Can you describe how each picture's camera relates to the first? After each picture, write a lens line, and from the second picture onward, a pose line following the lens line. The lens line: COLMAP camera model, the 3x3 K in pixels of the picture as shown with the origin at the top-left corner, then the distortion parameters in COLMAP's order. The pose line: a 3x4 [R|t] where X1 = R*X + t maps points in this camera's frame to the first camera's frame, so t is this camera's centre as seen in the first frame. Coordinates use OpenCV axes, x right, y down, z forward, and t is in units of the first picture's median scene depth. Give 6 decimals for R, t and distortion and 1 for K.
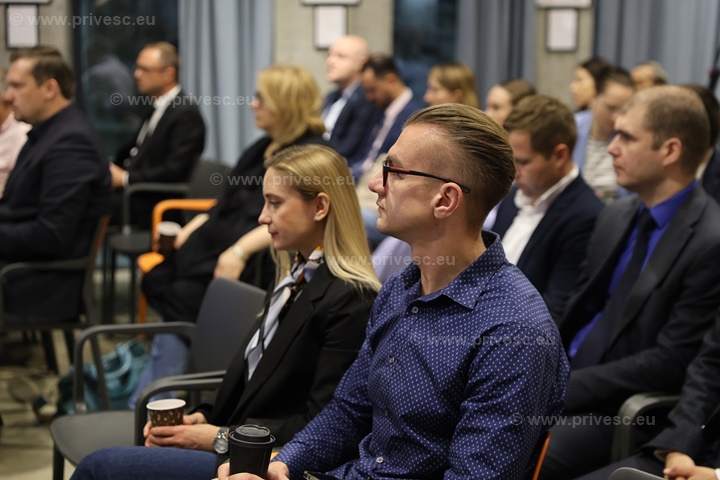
lens RADIAL K [[1378.1, 0, 358.0], [0, 1378.1, 236.6], [0, 0, 1]] dist [-0.065245, 0.000000]
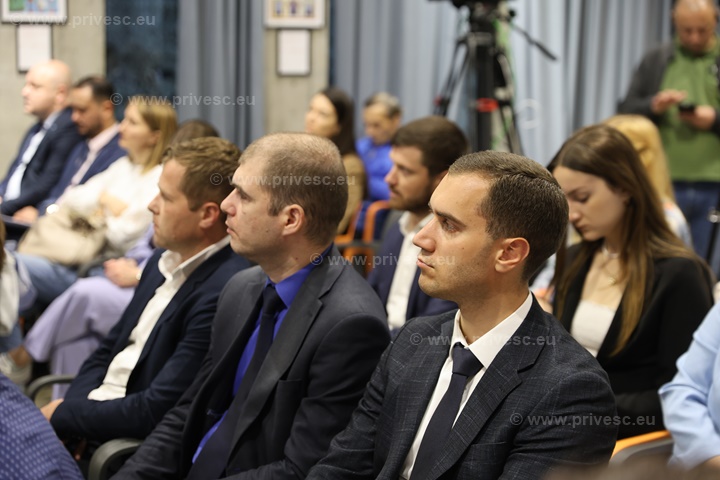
lens RADIAL K [[1406.5, 0, 359.5], [0, 1406.5, 241.5], [0, 0, 1]] dist [-0.099084, 0.000000]
pose [[0.989109, -0.012467, 0.146659, 0.118607], [0.014792, 0.999781, -0.014774, -0.024350], [-0.146443, 0.016782, 0.989077, 0.173953]]
